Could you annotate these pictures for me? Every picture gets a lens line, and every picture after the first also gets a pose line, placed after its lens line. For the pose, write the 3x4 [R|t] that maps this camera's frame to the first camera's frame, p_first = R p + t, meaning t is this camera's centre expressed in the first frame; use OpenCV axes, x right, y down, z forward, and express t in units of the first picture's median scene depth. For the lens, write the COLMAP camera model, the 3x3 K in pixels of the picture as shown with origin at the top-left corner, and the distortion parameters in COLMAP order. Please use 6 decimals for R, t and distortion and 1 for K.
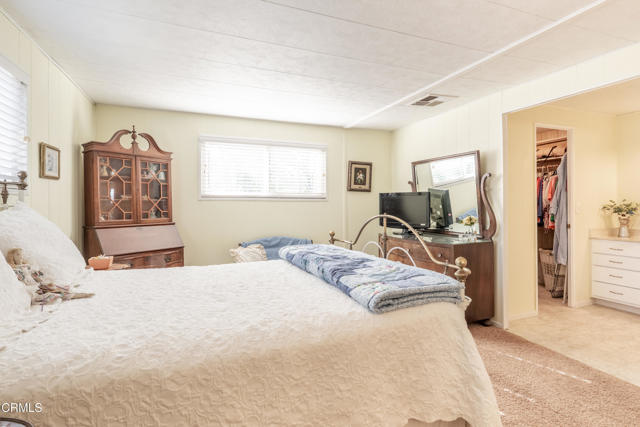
lens RADIAL K [[321.9, 0, 319.1], [0, 321.9, 207.3], [0, 0, 1]] dist [-0.004361, 0.000125]
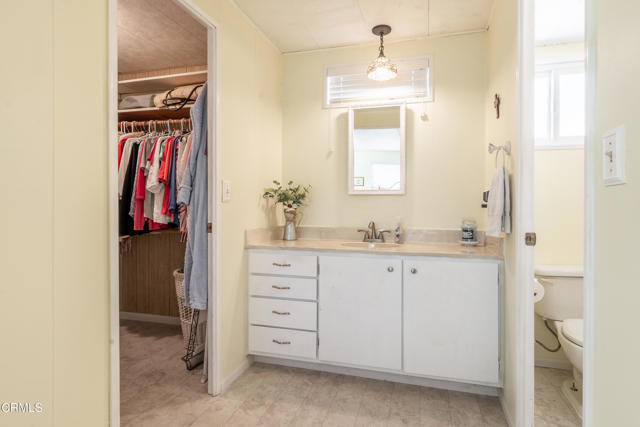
lens RADIAL K [[321.9, 0, 320.3], [0, 321.9, 208.1], [0, 0, 1]] dist [-0.004361, 0.000125]
pose [[0.633911, -0.002272, 0.773402, 0.500463], [-0.005078, 0.999962, 0.007099, 0.024446], [-0.773389, -0.008427, 0.633876, 0.555285]]
